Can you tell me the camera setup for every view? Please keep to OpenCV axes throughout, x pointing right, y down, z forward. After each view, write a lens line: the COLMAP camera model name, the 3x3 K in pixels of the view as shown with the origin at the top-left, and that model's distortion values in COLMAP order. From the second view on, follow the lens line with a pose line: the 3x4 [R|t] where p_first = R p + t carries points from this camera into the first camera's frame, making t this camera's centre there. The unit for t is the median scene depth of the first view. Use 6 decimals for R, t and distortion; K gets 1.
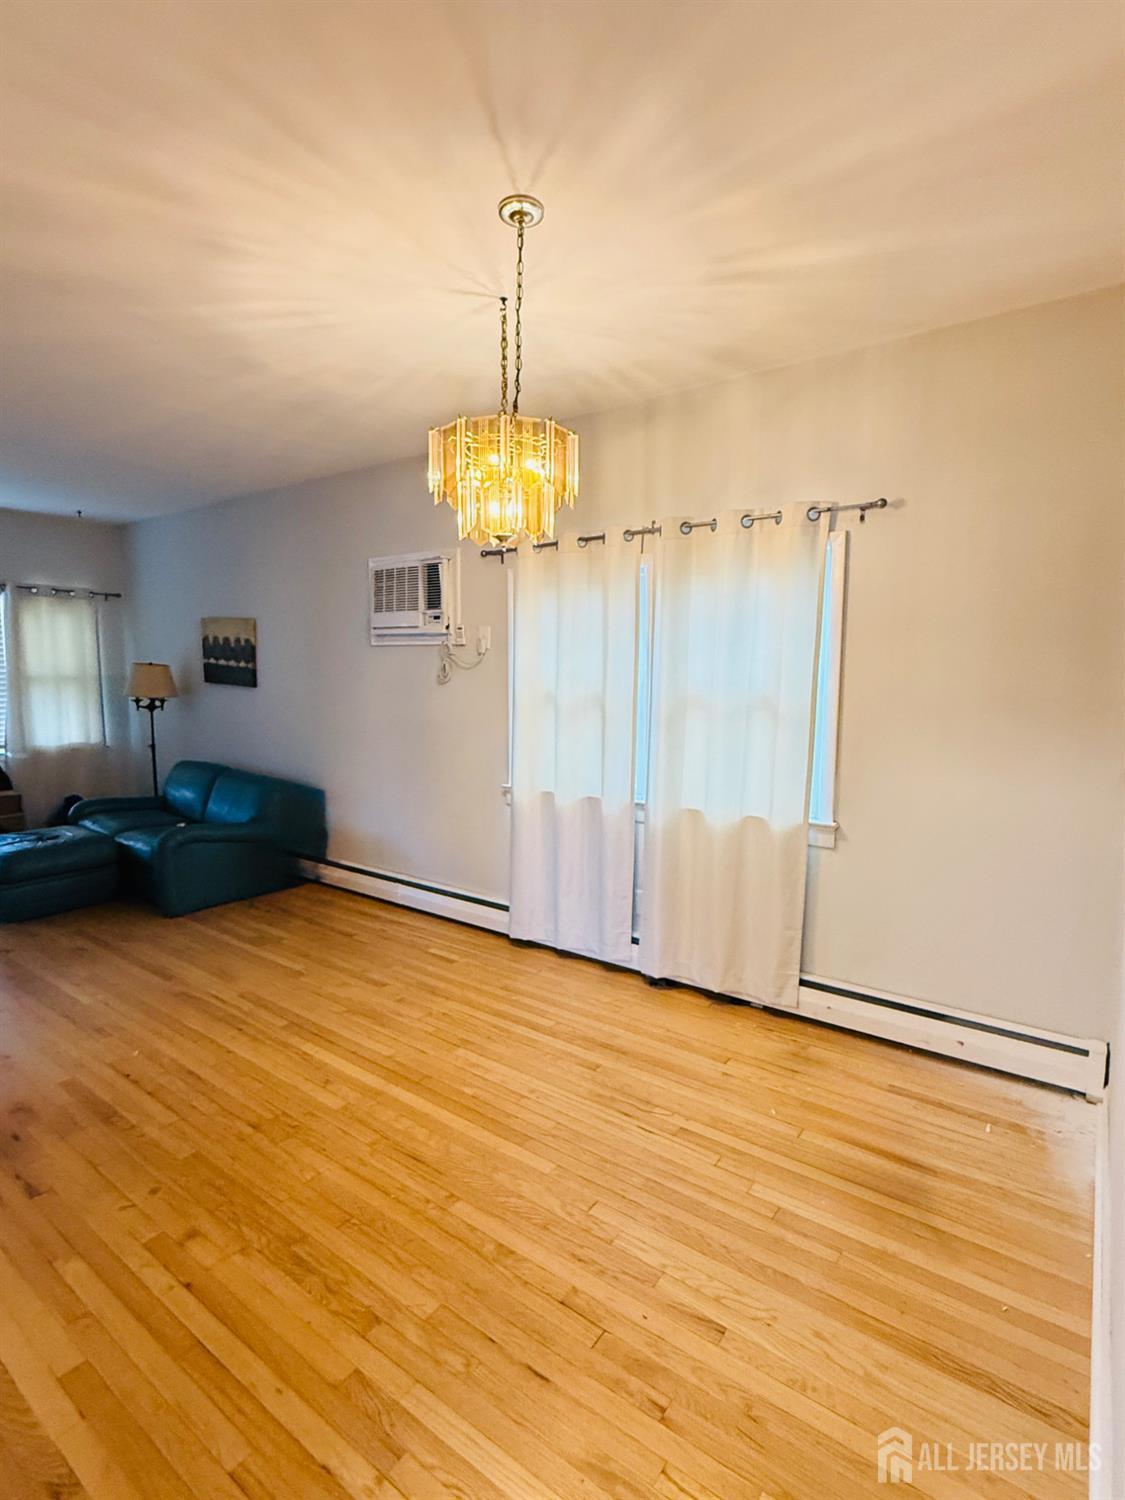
lens RADIAL K [[738.2, 0, 557.0], [0, 738.2, 750.7], [0, 0, 1]] dist [-0.004202, 0.003098]
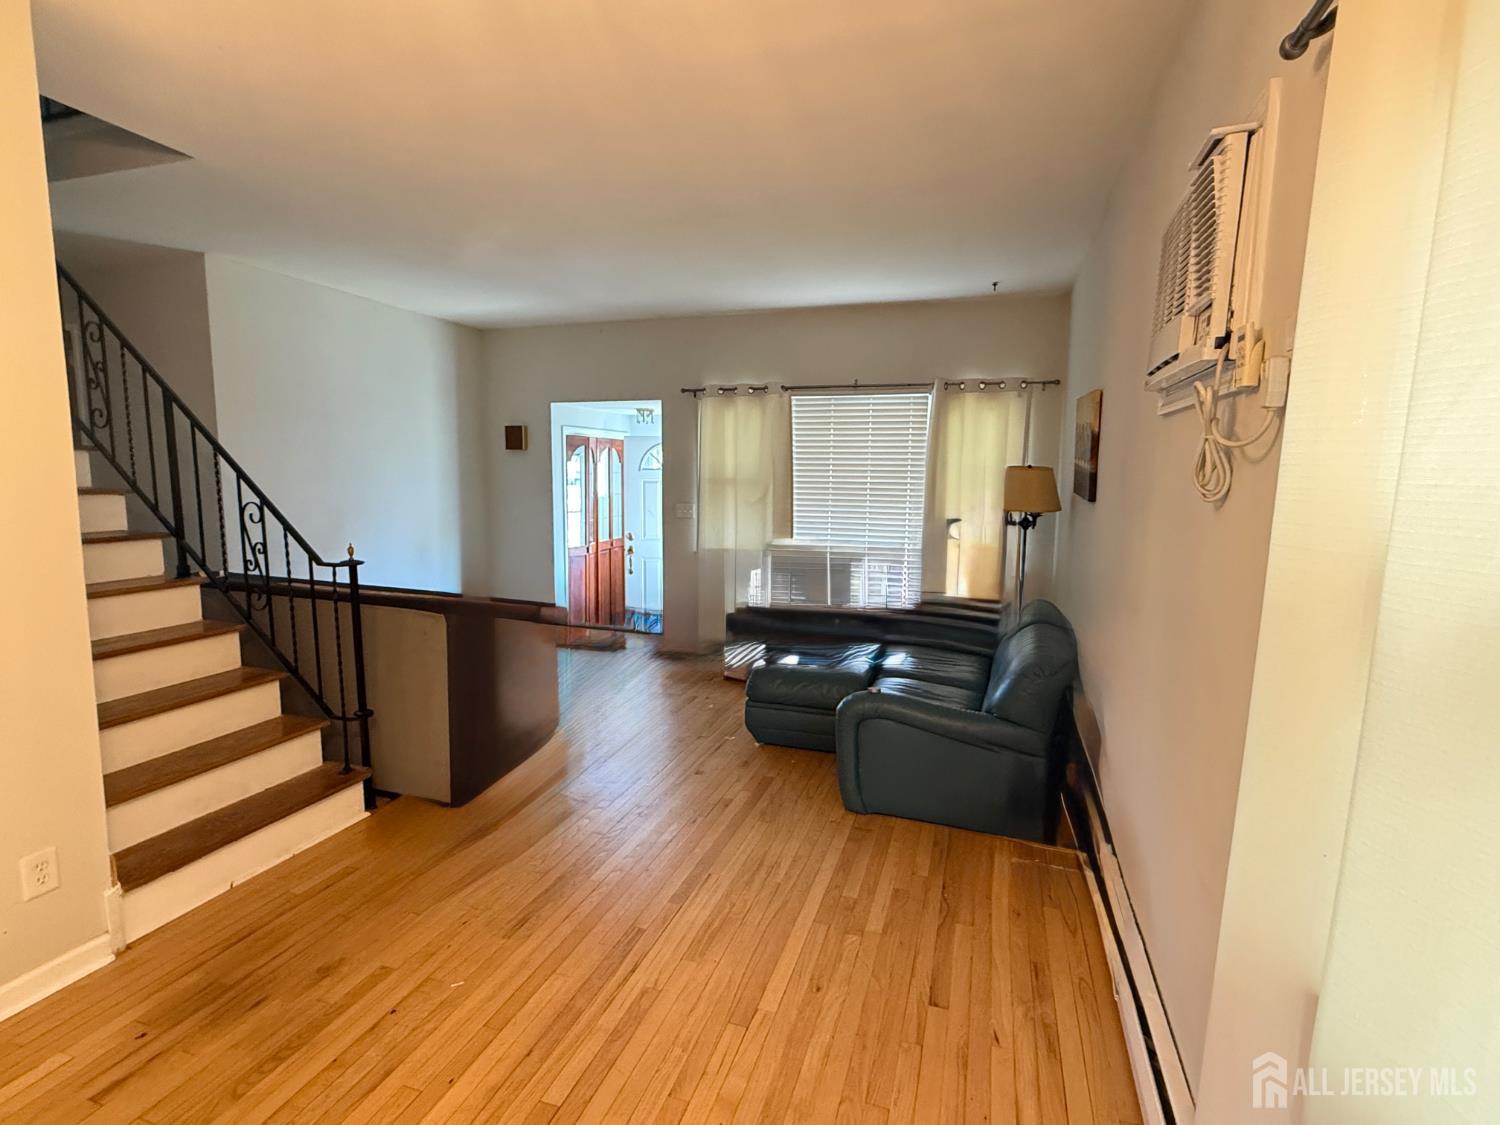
lens RADIAL K [[738.2, 0, 753.1], [0, 738.2, 564.0], [0, 0, 1]] dist [-0.004202, 0.003098]
pose [[0.318129, 0.113662, -0.941209, 0.150994], [-0.111932, 0.990346, 0.081763, -0.089942], [0.941416, 0.079341, 0.327781, 0.905900]]
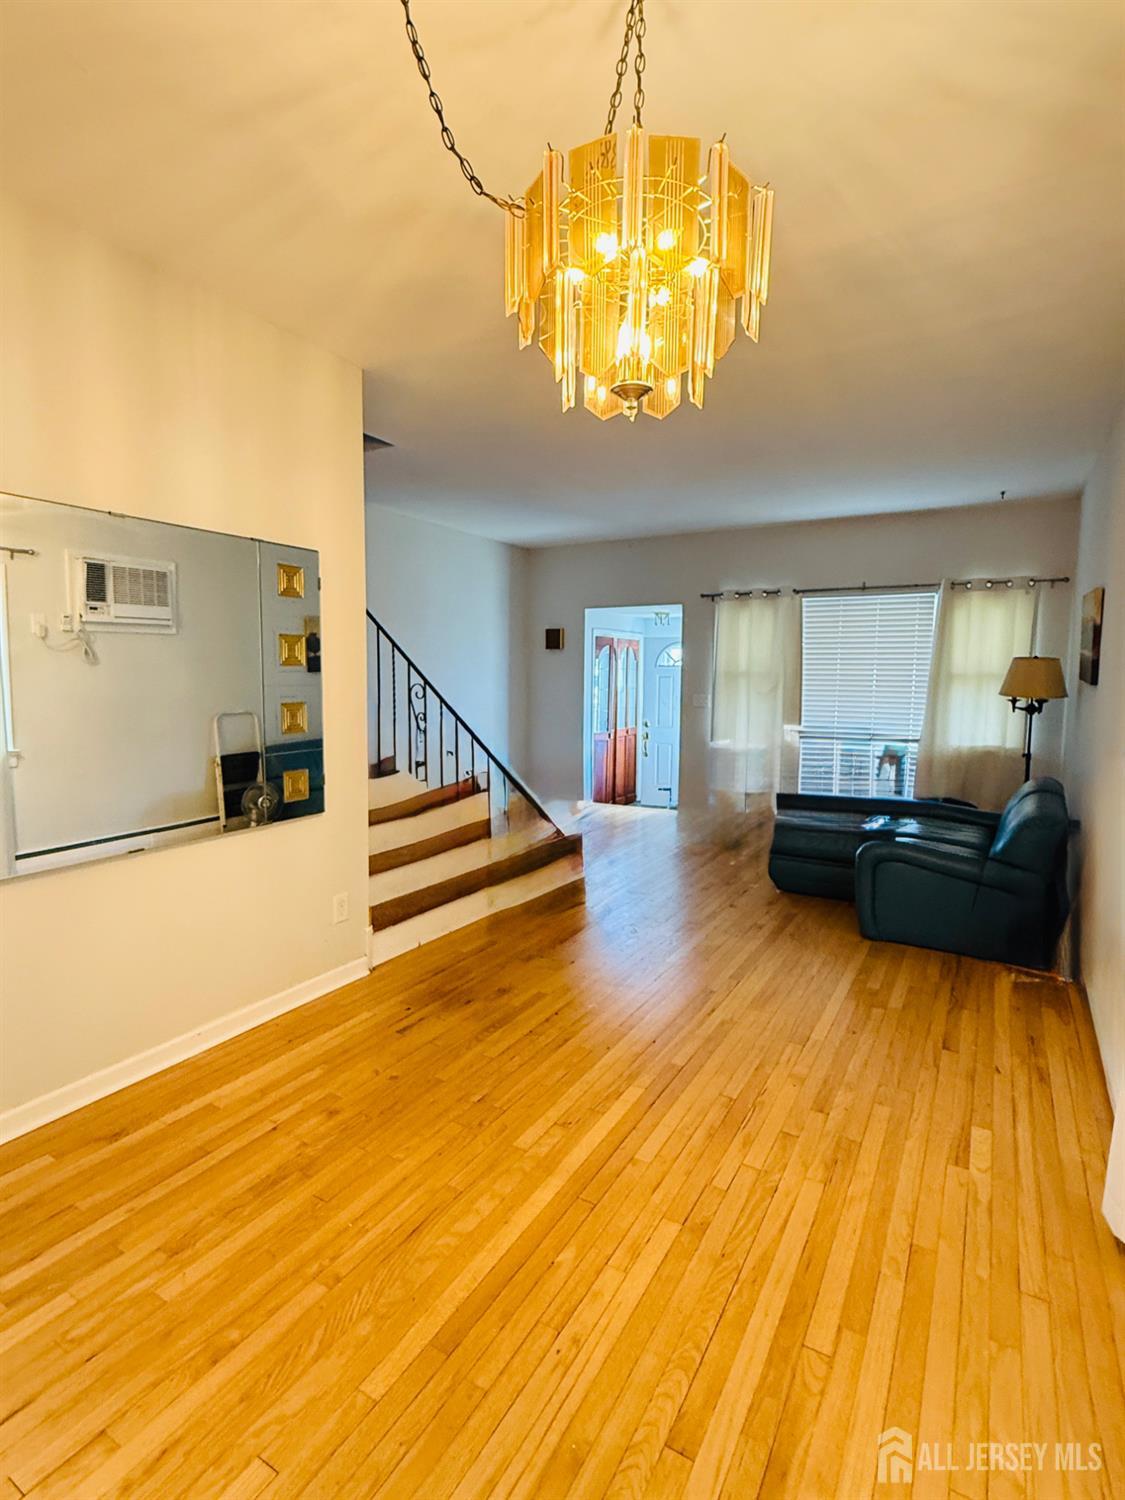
lens RADIAL K [[738.2, 0, 566.7], [0, 738.2, 749.0], [0, 0, 1]] dist [-0.004202, 0.003098]
pose [[0.107914, 0.094763, -0.989634, 0.411248], [-0.115588, 0.989892, 0.082184, -0.041471], [0.987418, 0.105521, 0.117776, 0.718796]]
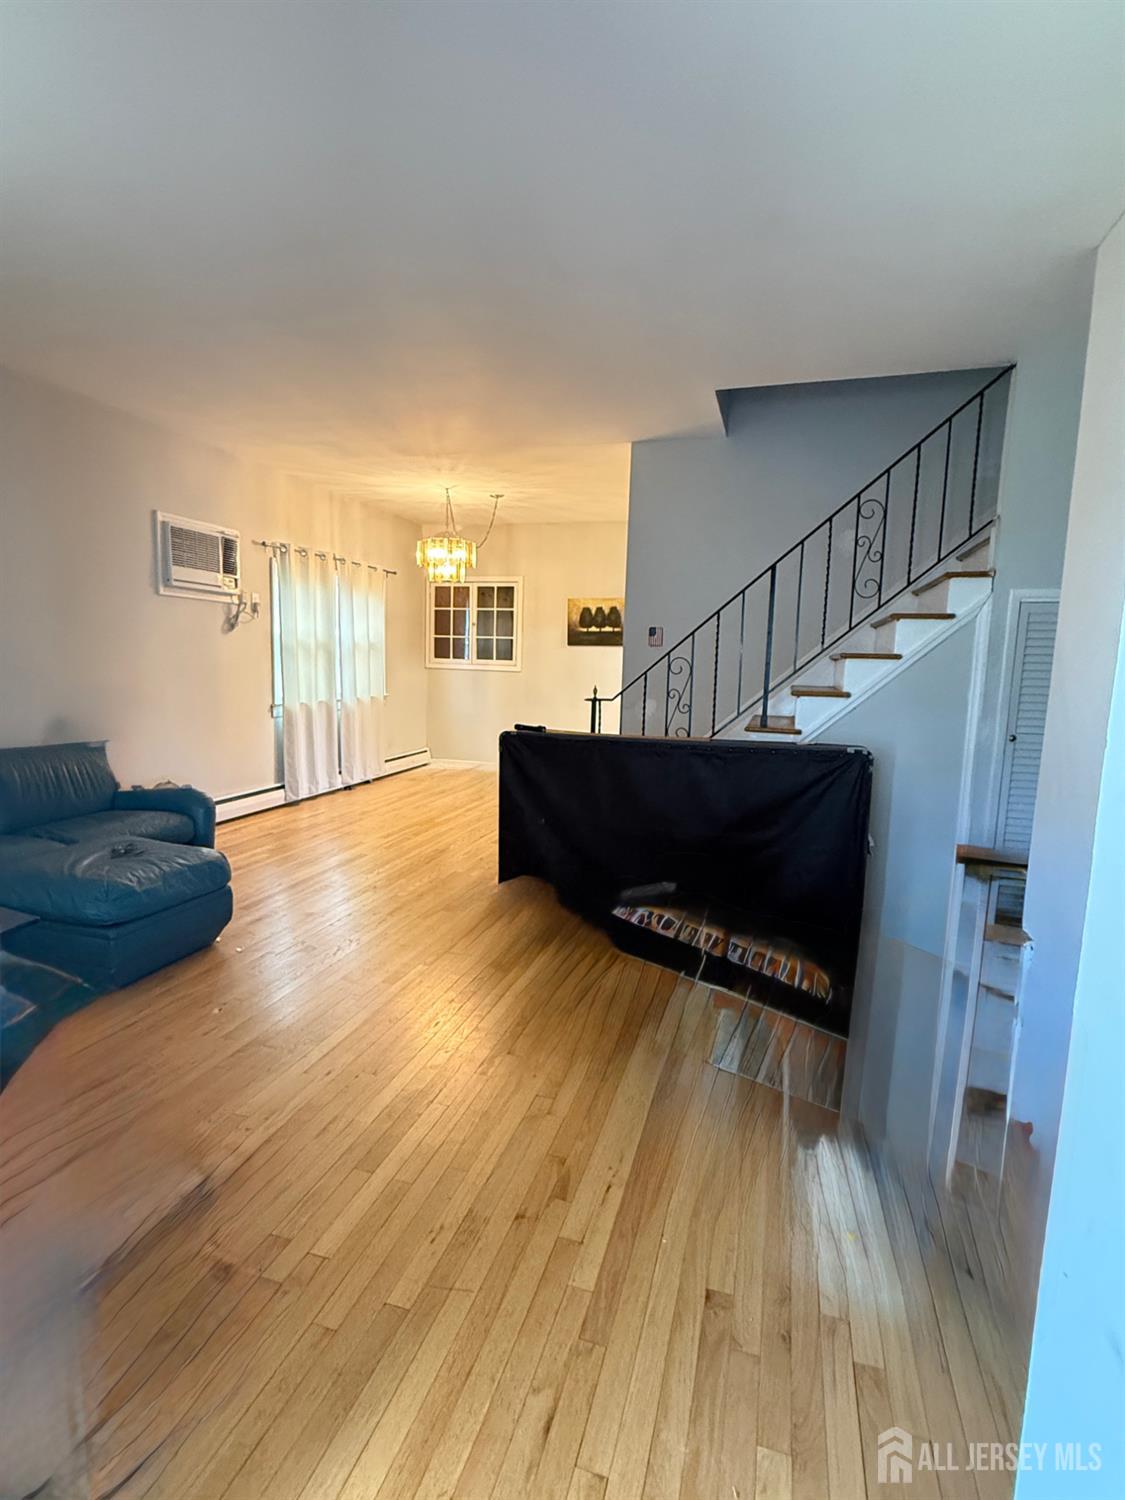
lens RADIAL K [[738.2, 0, 562.9], [0, 738.2, 754.3], [0, 0, 1]] dist [-0.004202, 0.003098]
pose [[-0.328955, -0.136074, 0.934491, -2.087653], [0.077610, 0.982321, 0.170359, -0.077771], [-0.941151, 0.128566, -0.312578, 1.176345]]
